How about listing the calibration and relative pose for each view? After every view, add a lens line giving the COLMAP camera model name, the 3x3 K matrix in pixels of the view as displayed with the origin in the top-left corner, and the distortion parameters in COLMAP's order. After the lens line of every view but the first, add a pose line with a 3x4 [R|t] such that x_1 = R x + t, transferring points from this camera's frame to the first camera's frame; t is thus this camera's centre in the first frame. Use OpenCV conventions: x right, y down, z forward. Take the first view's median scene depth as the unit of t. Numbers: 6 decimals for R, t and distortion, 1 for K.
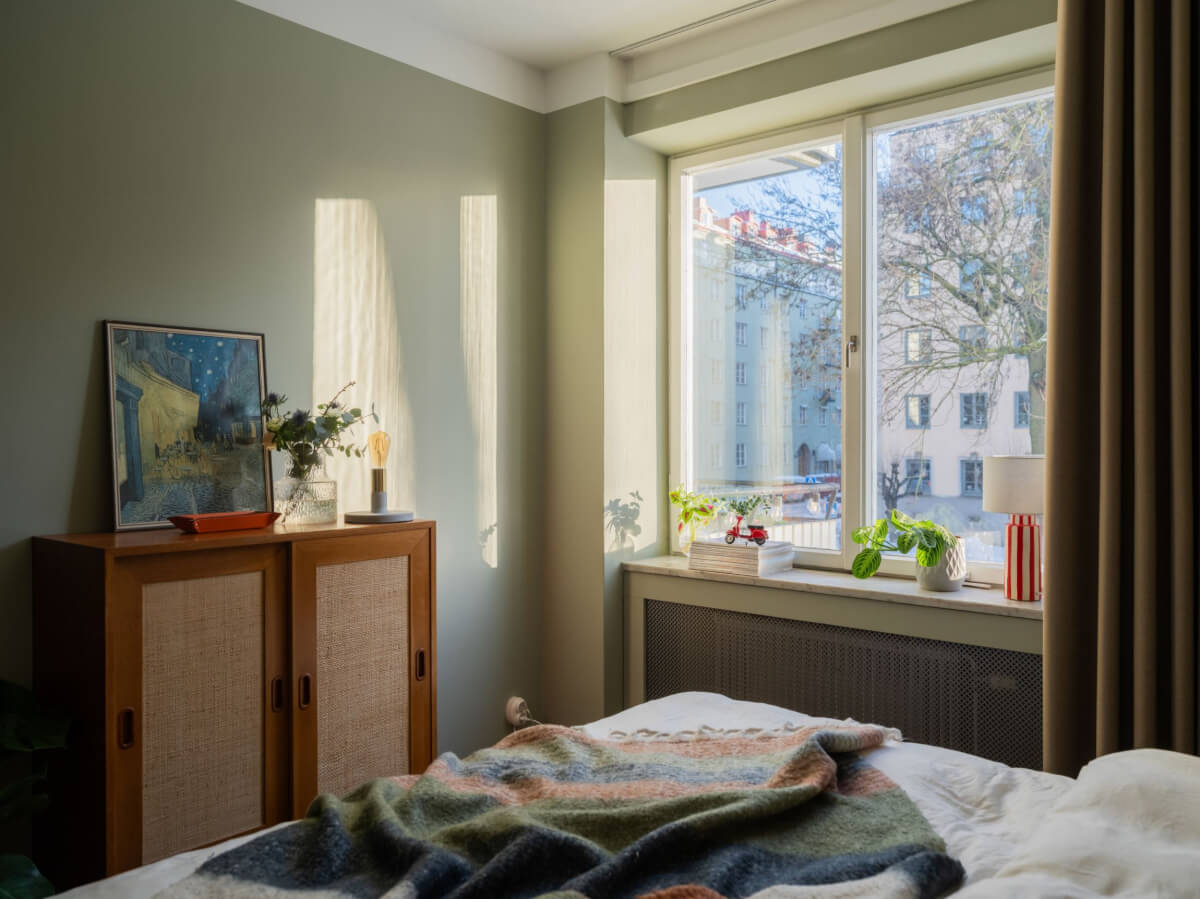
lens RADIAL K [[965.4, 0, 600.0], [0, 965.4, 449.5], [0, 0, 1]] dist [0.001147, -0.001268]
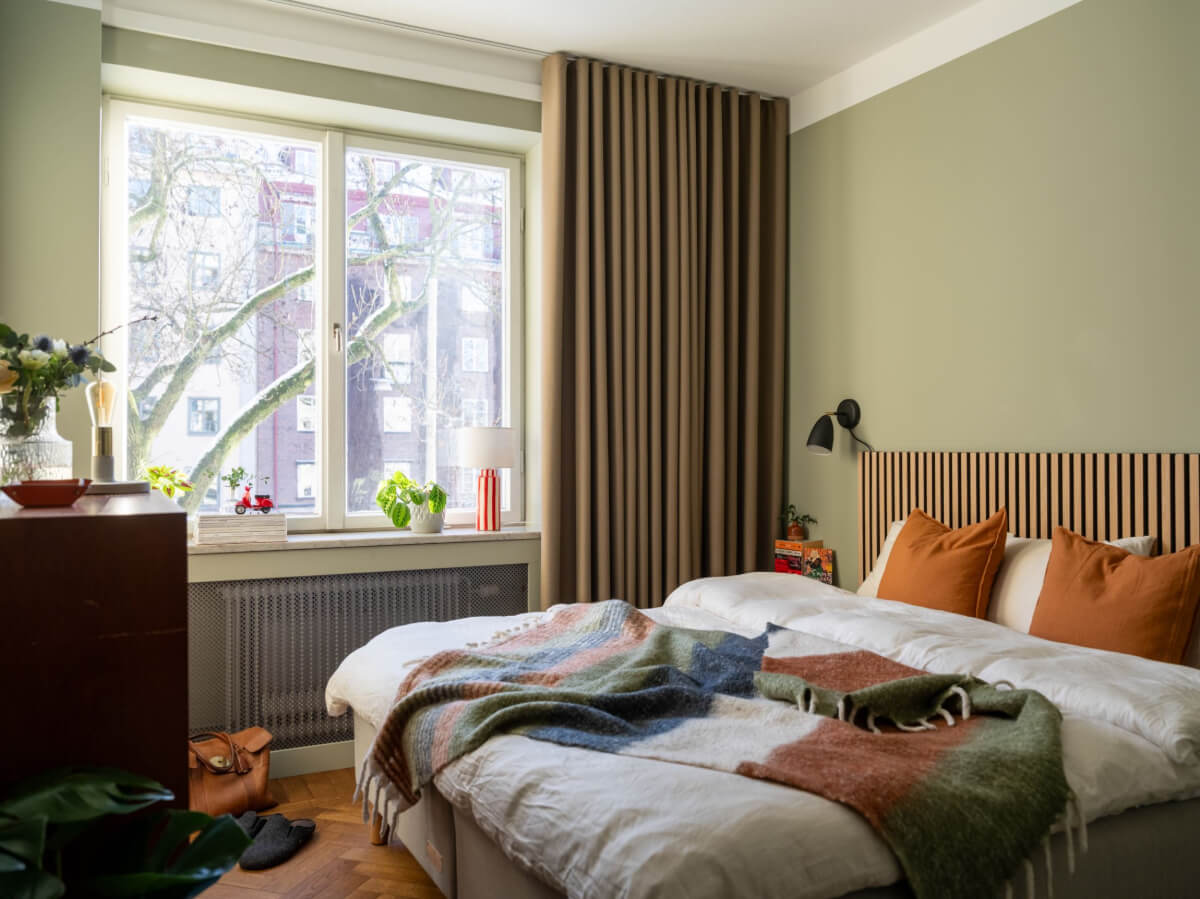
lens RADIAL K [[965.4, 0, 600.0], [0, 965.4, 449.5], [0, 0, 1]] dist [0.001147, -0.001268]
pose [[0.386042, 0.010774, 0.922418, -0.667726], [0.021953, 0.999541, -0.020862, 0.061592], [-0.922220, 0.028303, 0.385628, 0.283432]]
